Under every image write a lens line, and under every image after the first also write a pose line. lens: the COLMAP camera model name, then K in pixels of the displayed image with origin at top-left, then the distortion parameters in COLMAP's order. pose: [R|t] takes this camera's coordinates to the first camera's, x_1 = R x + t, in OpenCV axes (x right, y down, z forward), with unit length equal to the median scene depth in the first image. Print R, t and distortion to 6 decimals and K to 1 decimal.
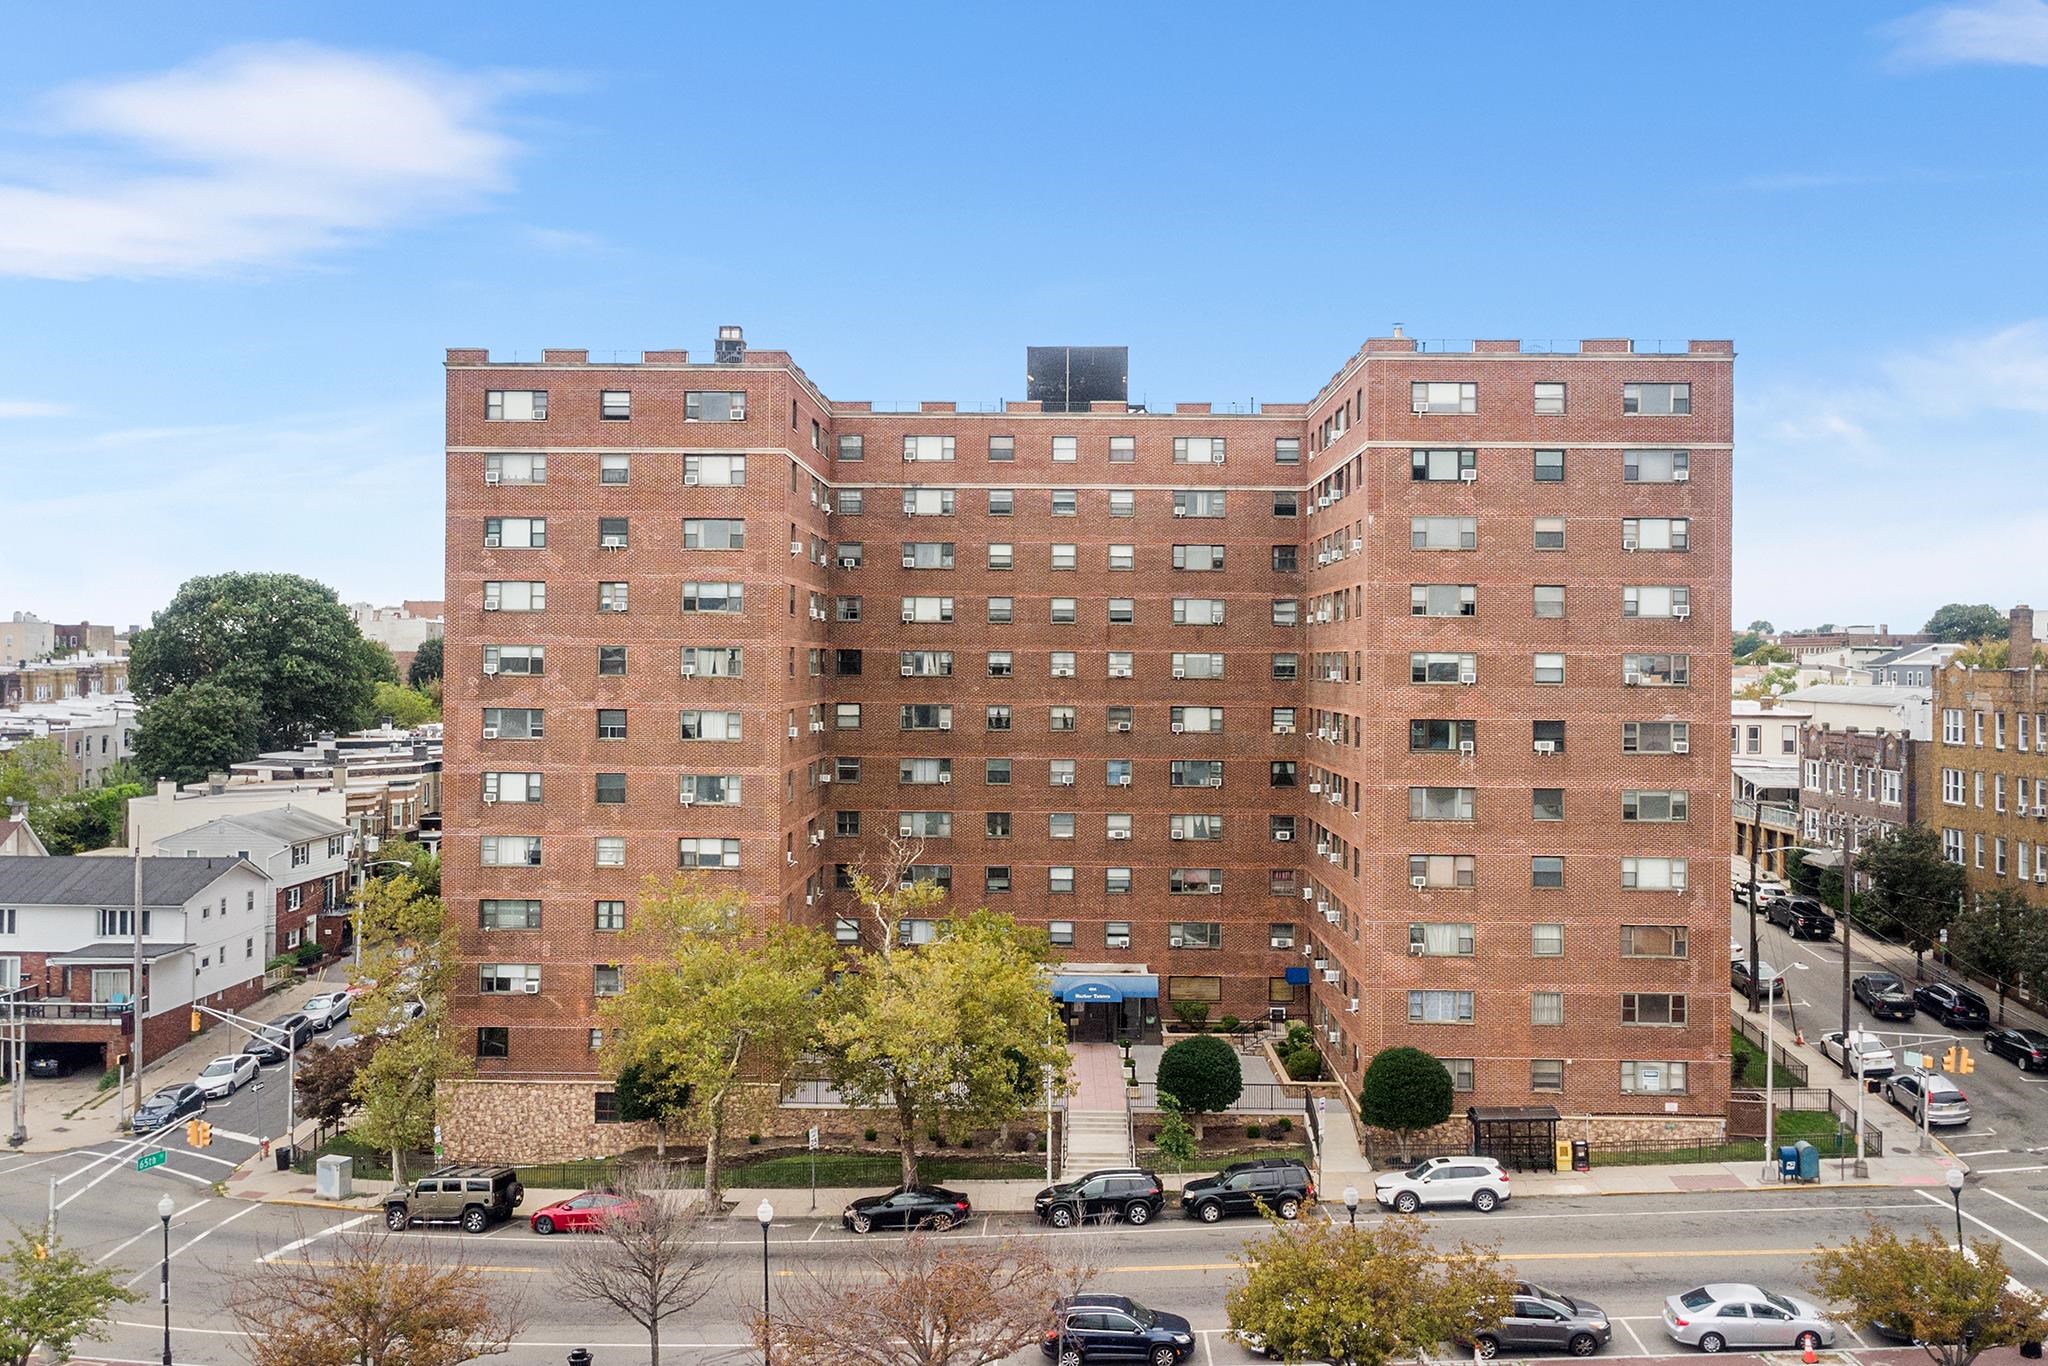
lens RADIAL K [[1847.3, 0, 1027.9], [0, 1847.3, 663.9], [0, 0, 1]] dist [0.006199, 0.009889]
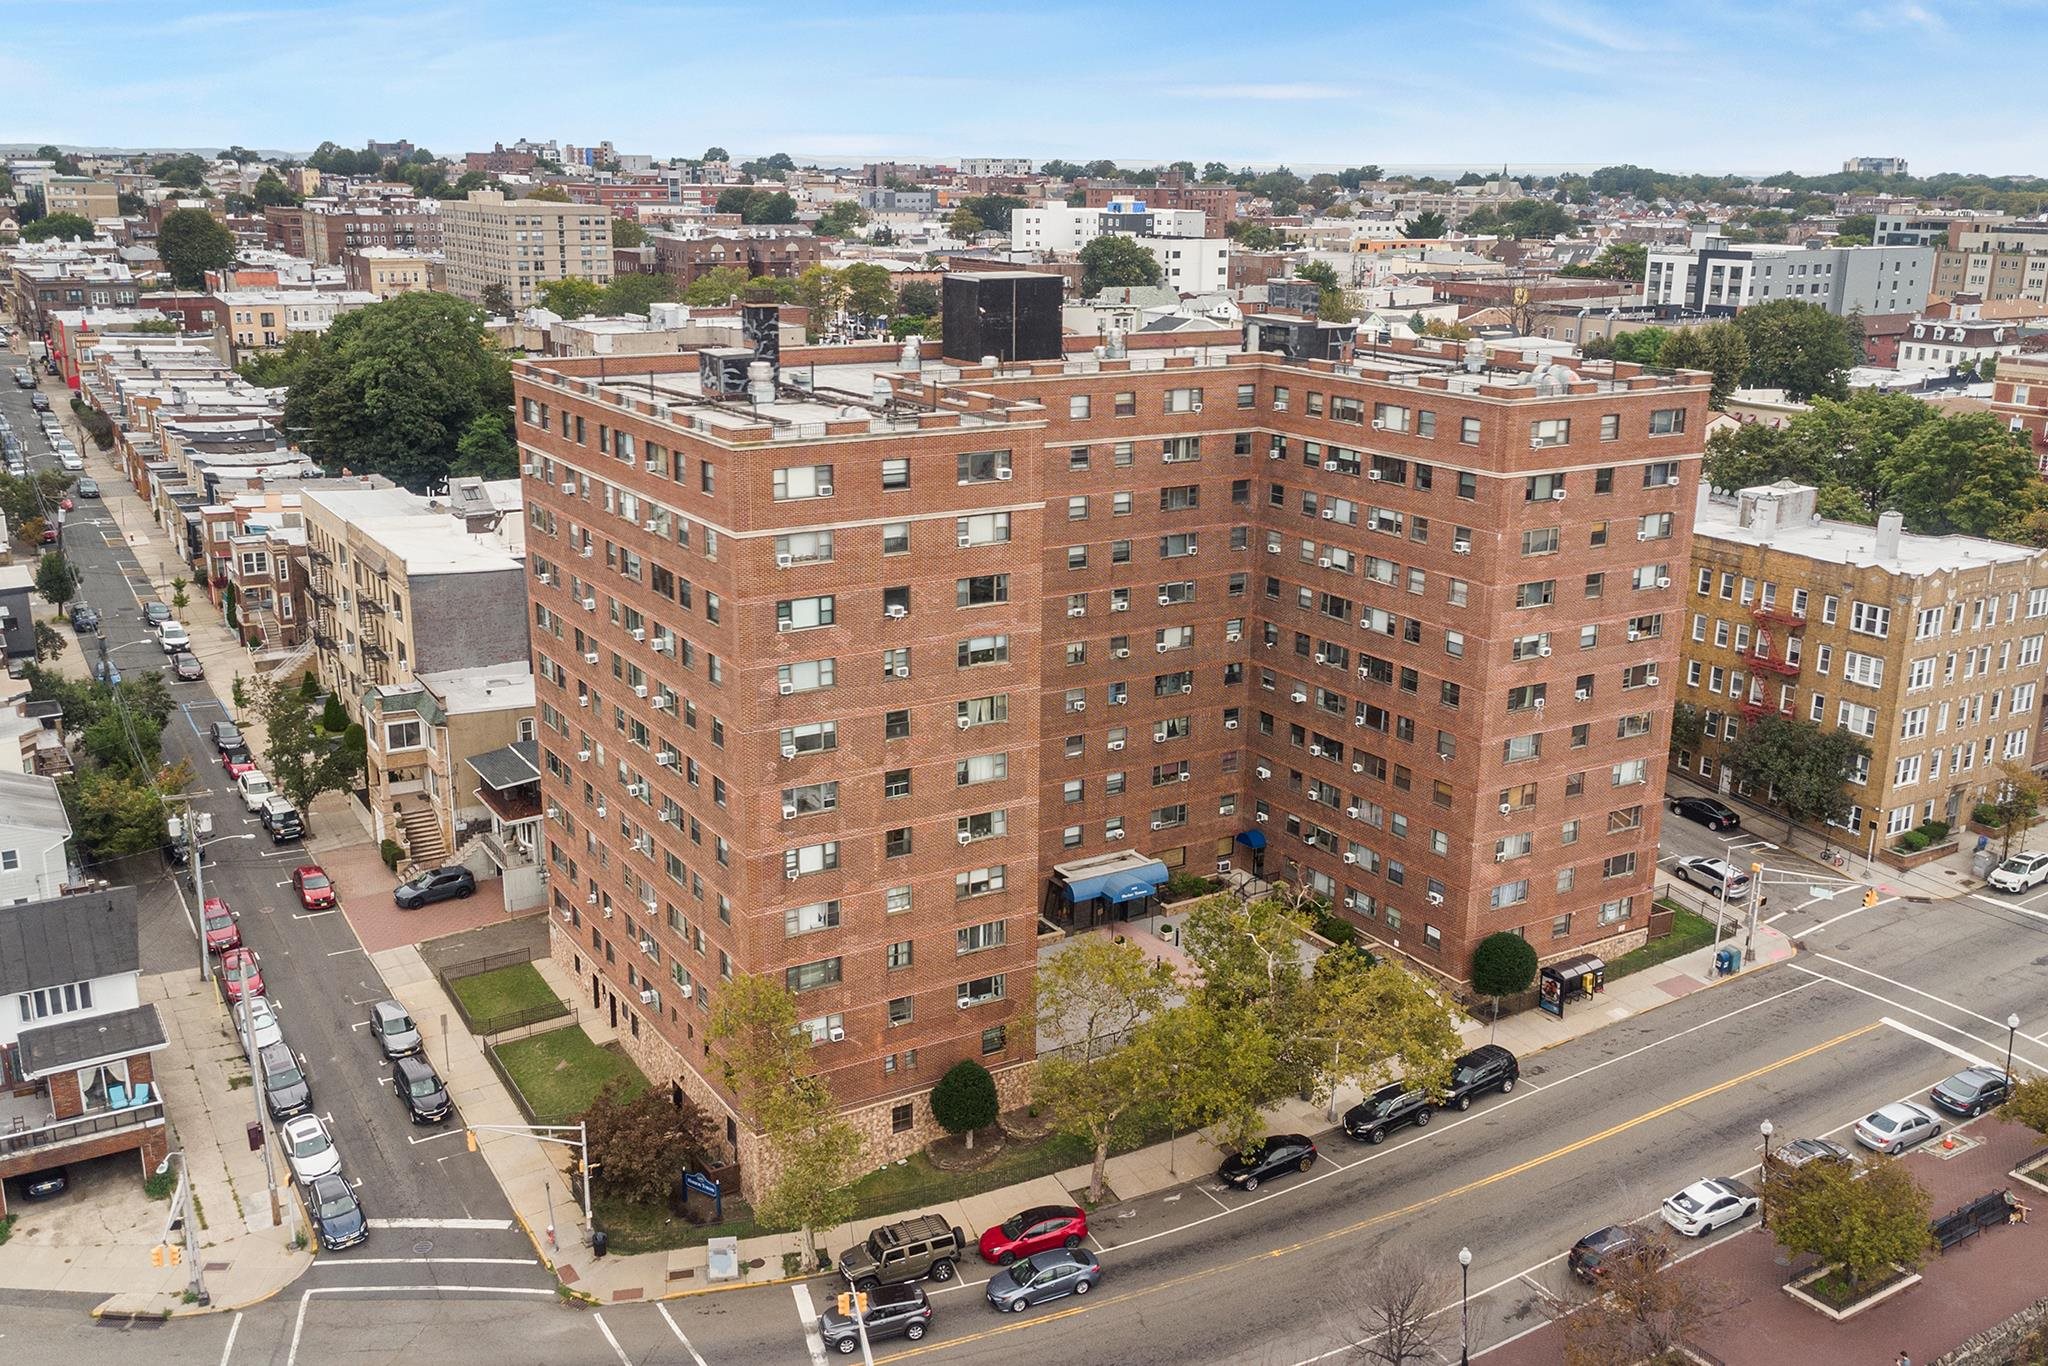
lens RADIAL K [[1825.9, 0, 1021.1], [0, 1825.9, 728.4], [0, 0, 1]] dist [-0.040156, 0.132626]
pose [[0.845488, -0.156851, 0.510438, -0.679726], [-0.000440, 0.955683, 0.294398, -0.295031], [-0.533993, -0.249134, 0.807950, 0.152431]]
